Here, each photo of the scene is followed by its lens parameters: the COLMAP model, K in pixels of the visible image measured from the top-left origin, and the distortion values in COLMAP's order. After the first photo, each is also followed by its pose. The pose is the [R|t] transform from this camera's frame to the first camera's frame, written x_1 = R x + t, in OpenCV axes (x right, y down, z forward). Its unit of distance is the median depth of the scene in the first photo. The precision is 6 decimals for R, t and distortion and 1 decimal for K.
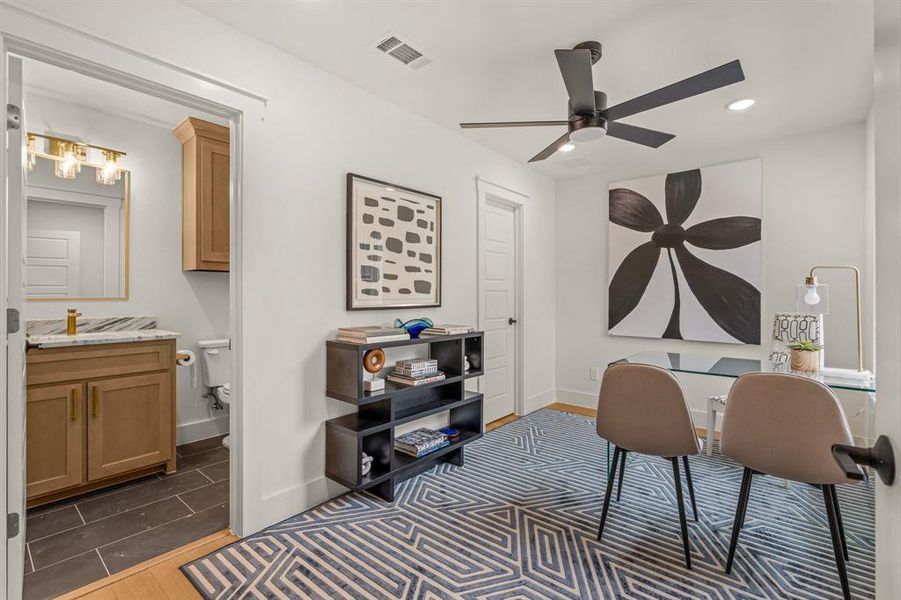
lens RADIAL K [[406.5, 0, 455.8], [0, 406.5, 300.7], [0, 0, 1]] dist [-0.006661, 0.000586]
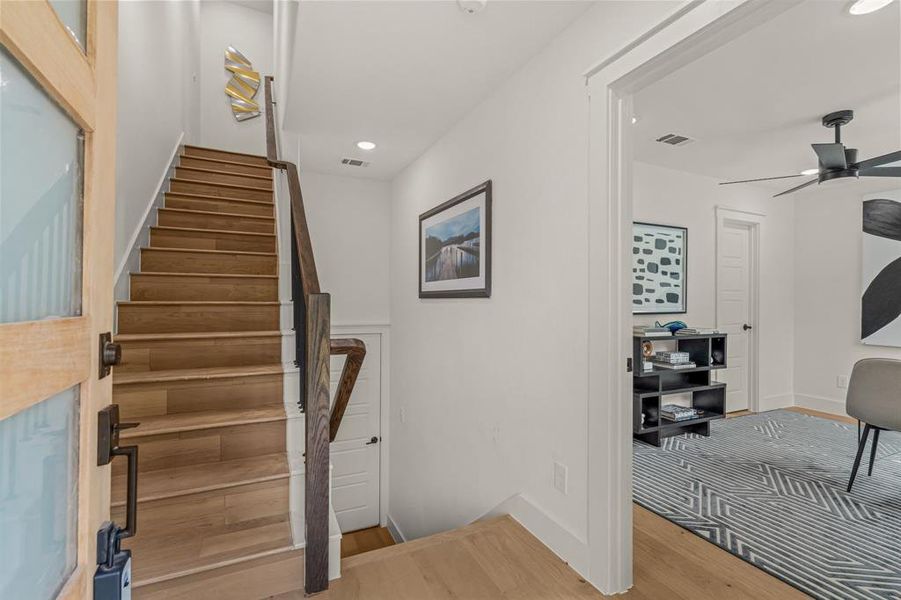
lens RADIAL K [[406.5, 0, 444.6], [0, 406.5, 303.7], [0, 0, 1]] dist [-0.006661, 0.000586]
pose [[0.901916, 0.006817, -0.431858, -0.191380], [-0.010003, 0.999937, -0.005106, -0.000827], [0.431796, 0.008925, 0.901927, -0.538823]]
